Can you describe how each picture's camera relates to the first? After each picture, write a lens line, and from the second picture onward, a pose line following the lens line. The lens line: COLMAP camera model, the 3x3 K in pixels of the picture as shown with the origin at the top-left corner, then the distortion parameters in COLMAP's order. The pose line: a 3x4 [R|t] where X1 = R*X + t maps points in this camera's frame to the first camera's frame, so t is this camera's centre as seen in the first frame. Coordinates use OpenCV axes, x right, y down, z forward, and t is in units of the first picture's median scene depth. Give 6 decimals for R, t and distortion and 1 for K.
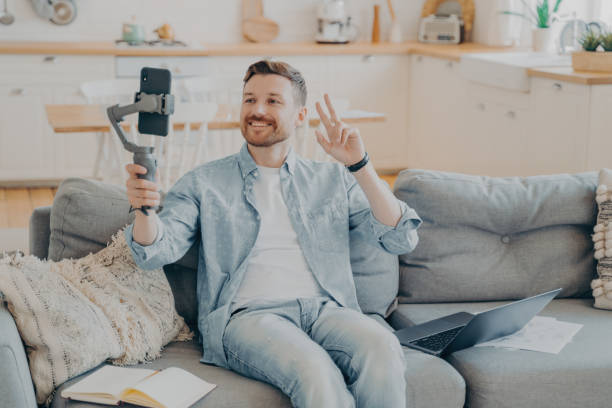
lens RADIAL K [[988.5, 0, 306.0], [0, 988.5, 204.0], [0, 0, 1]] dist [0.300395, 0.021061]
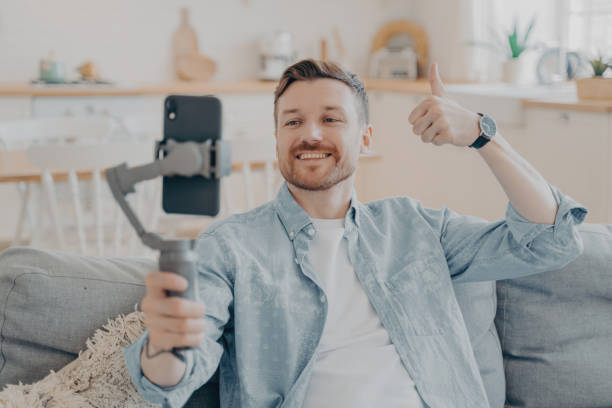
lens RADIAL K [[988.5, 0, 306.0], [0, 988.5, 204.0], [0, 0, 1]] dist [0.300395, 0.021061]
pose [[0.995272, -0.030277, 0.092288, -0.111072], [0.034925, 0.998180, -0.049164, -0.016285], [-0.090631, 0.052155, 0.994518, 0.354787]]
